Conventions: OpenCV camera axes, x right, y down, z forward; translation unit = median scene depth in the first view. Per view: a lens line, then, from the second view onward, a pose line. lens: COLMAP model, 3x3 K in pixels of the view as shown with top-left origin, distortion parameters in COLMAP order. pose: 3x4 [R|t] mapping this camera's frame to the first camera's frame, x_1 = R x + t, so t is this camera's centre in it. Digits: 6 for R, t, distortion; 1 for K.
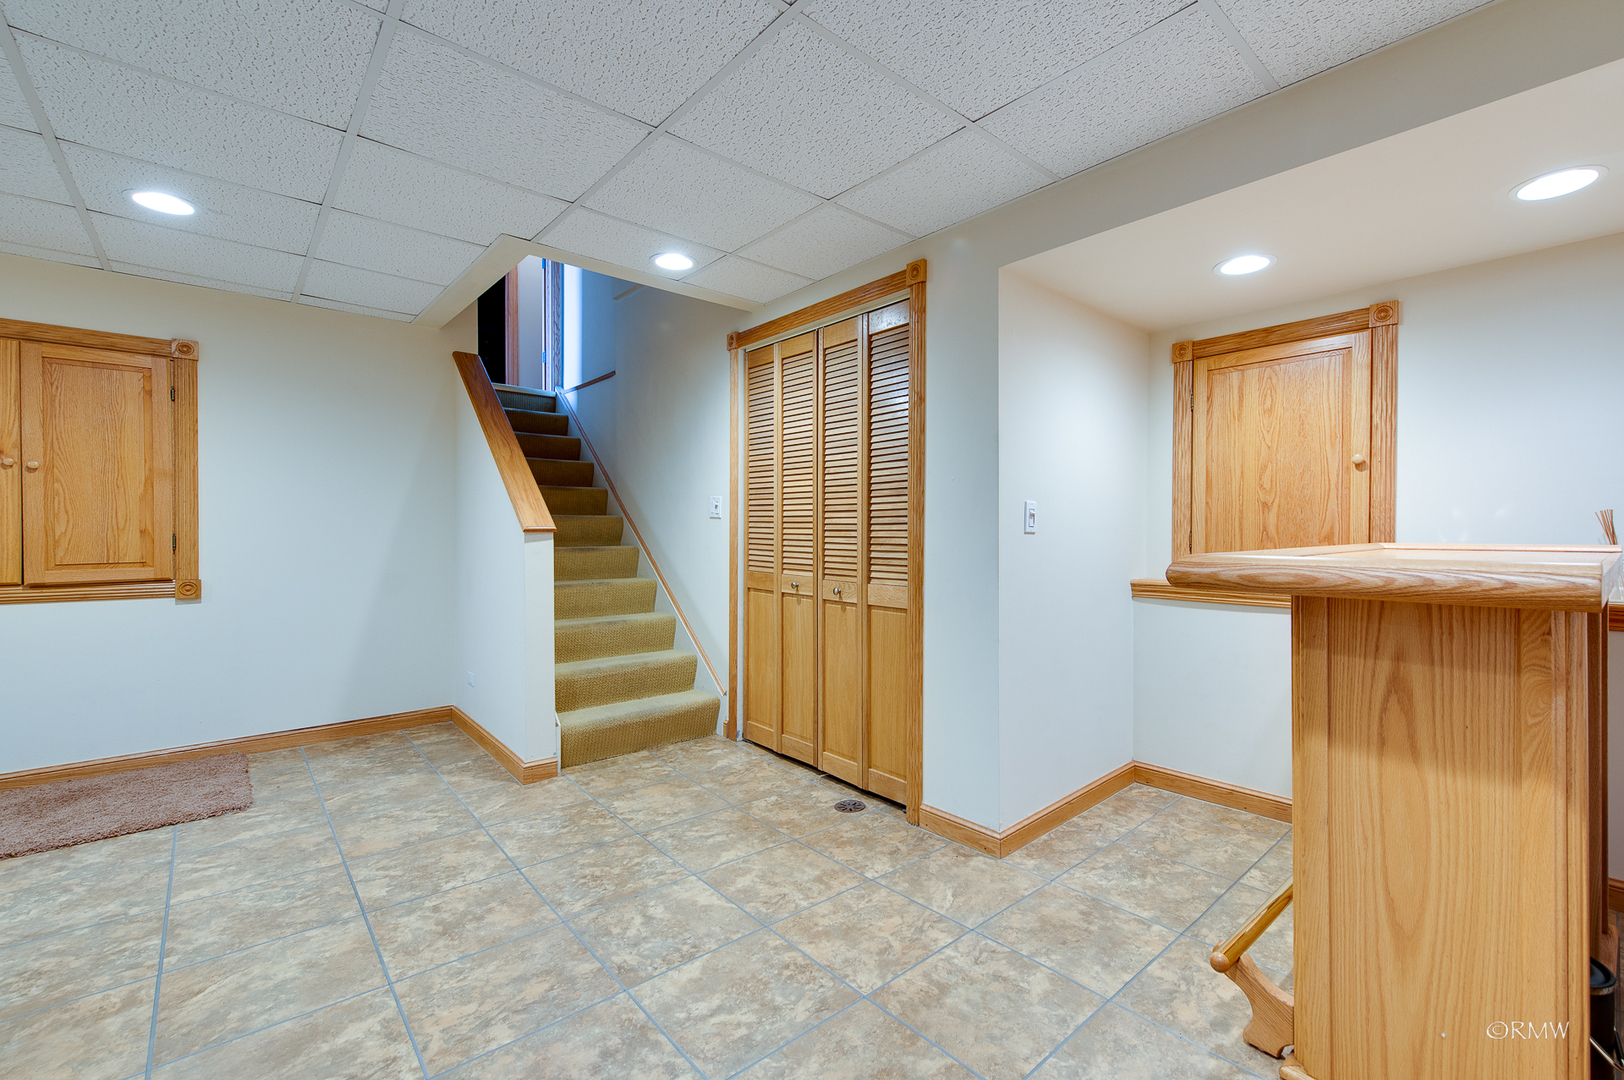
lens RADIAL K [[681.1, 0, 812.1], [0, 681.1, 532.0], [0, 0, 1]] dist [0.000015, 0.000005]
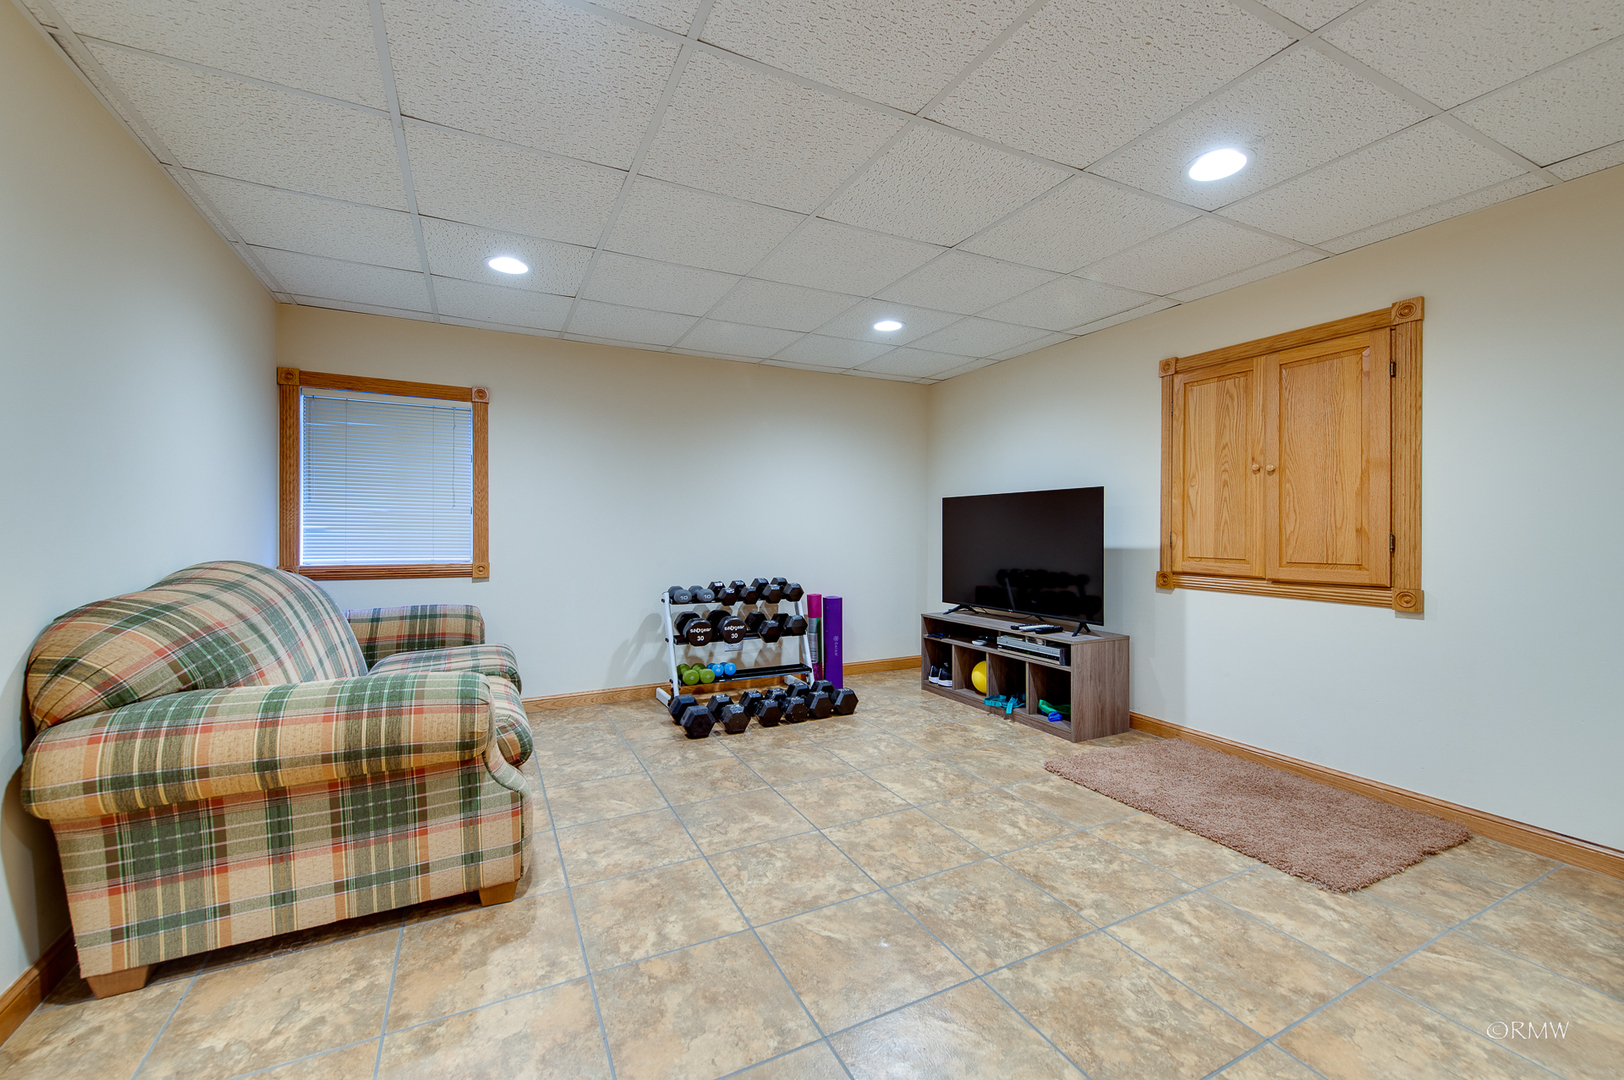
lens RADIAL K [[640.6, 0, 801.0], [0, 640.6, 529.8], [0, 0, 1]] dist [0.014632, -0.003757]
pose [[-0.200885, -0.002216, -0.979612, 0.000468], [-0.008223, 0.999966, -0.000576, 0.005343], [0.979580, 0.007940, -0.200896, 0.468775]]
